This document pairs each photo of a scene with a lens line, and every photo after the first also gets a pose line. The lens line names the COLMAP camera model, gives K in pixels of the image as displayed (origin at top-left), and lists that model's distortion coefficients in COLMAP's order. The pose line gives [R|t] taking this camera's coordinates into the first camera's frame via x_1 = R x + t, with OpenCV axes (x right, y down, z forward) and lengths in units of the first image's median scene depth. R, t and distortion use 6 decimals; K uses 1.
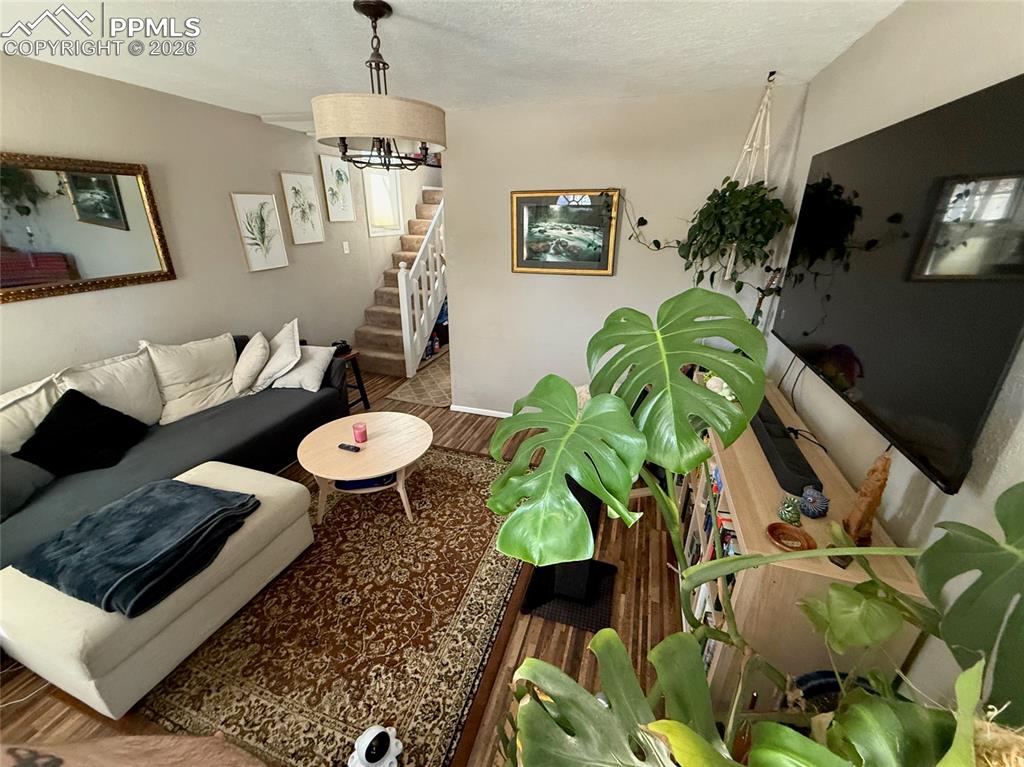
lens RADIAL K [[408.6, 0, 507.3], [0, 408.6, 381.4], [0, 0, 1]] dist [-0.002884, -0.000597]
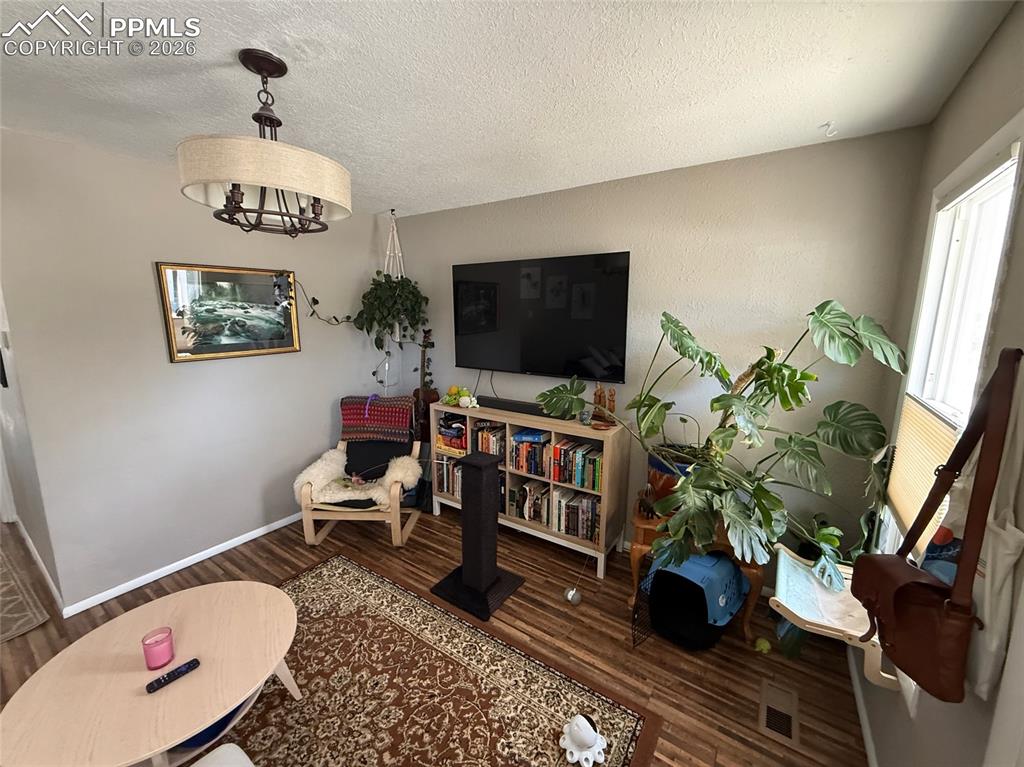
lens RADIAL K [[408.6, 0, 509.2], [0, 408.6, 380.2], [0, 0, 1]] dist [-0.002884, -0.000597]
pose [[0.274421, -0.164829, 0.947378, -0.975420], [0.351091, 0.934361, 0.060866, -0.116874], [-0.895225, 0.315913, 0.314279, 0.394697]]
